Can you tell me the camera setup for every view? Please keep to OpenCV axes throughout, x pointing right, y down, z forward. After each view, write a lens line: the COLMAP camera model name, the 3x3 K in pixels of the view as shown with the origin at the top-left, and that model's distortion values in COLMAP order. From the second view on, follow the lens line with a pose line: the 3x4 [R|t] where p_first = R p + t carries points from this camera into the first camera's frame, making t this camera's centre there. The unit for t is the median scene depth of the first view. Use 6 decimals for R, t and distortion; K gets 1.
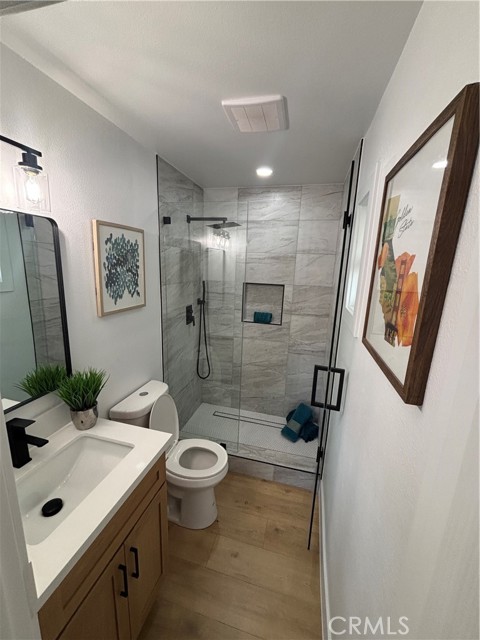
lens RADIAL K [[259.4, 0, 239.7], [0, 259.4, 320.1], [0, 0, 1]] dist [0.017010, -0.000333]
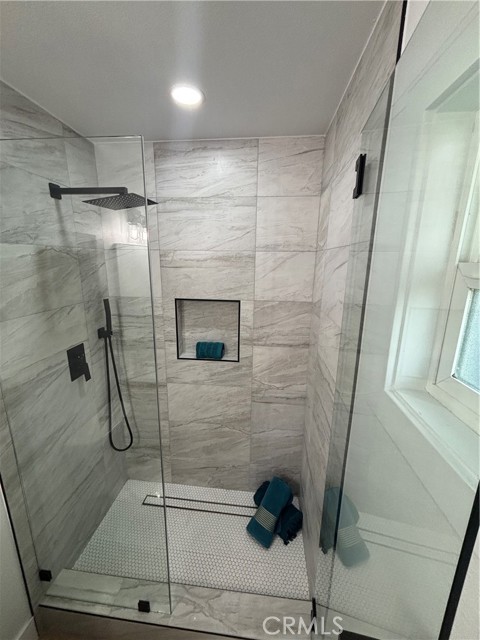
lens RADIAL K [[259.4, 0, 240.7], [0, 259.4, 318.4], [0, 0, 1]] dist [0.017010, -0.000333]
pose [[0.988489, -0.056554, 0.140324, 0.082624], [0.053952, 0.998295, 0.022287, -0.106103], [-0.141345, -0.014459, 0.989855, 0.369251]]
